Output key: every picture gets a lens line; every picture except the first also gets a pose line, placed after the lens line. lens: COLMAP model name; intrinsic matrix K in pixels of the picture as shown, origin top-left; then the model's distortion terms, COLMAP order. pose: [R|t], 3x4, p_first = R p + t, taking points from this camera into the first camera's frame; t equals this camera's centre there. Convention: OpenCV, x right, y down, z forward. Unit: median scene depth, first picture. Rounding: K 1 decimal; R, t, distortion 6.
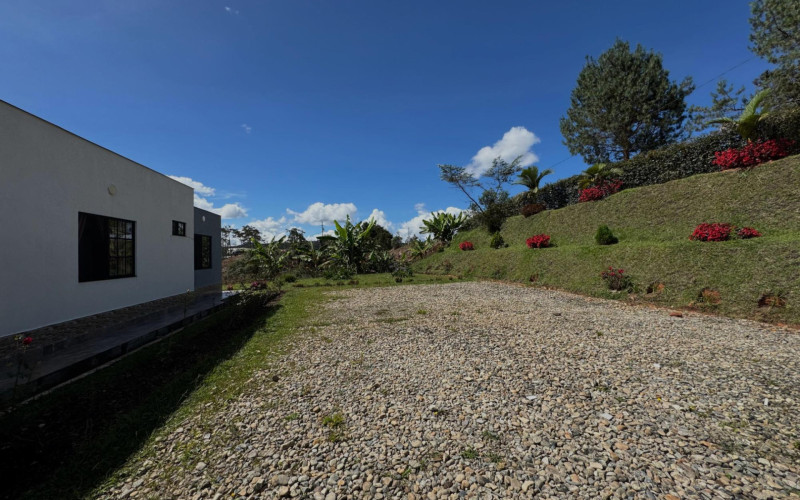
lens RADIAL K [[351.2, 0, 394.6], [0, 351.2, 251.0], [0, 0, 1]] dist [-0.001450, 0.000062]
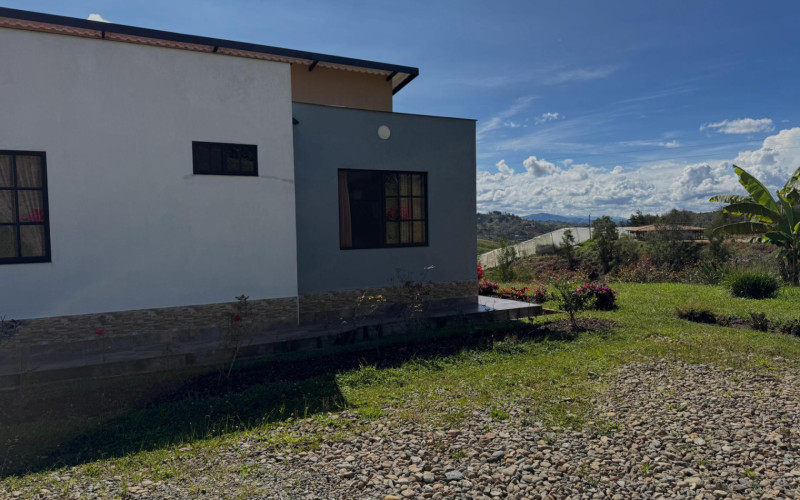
lens RADIAL K [[556.9, 0, 401.6], [0, 556.9, 249.0], [0, 0, 1]] dist [0.073572, -0.098096]
pose [[0.323794, 0.051492, -0.944725, 0.171331], [0.025018, 0.997703, 0.062954, 0.013640], [0.945797, -0.044019, 0.321762, 1.098665]]
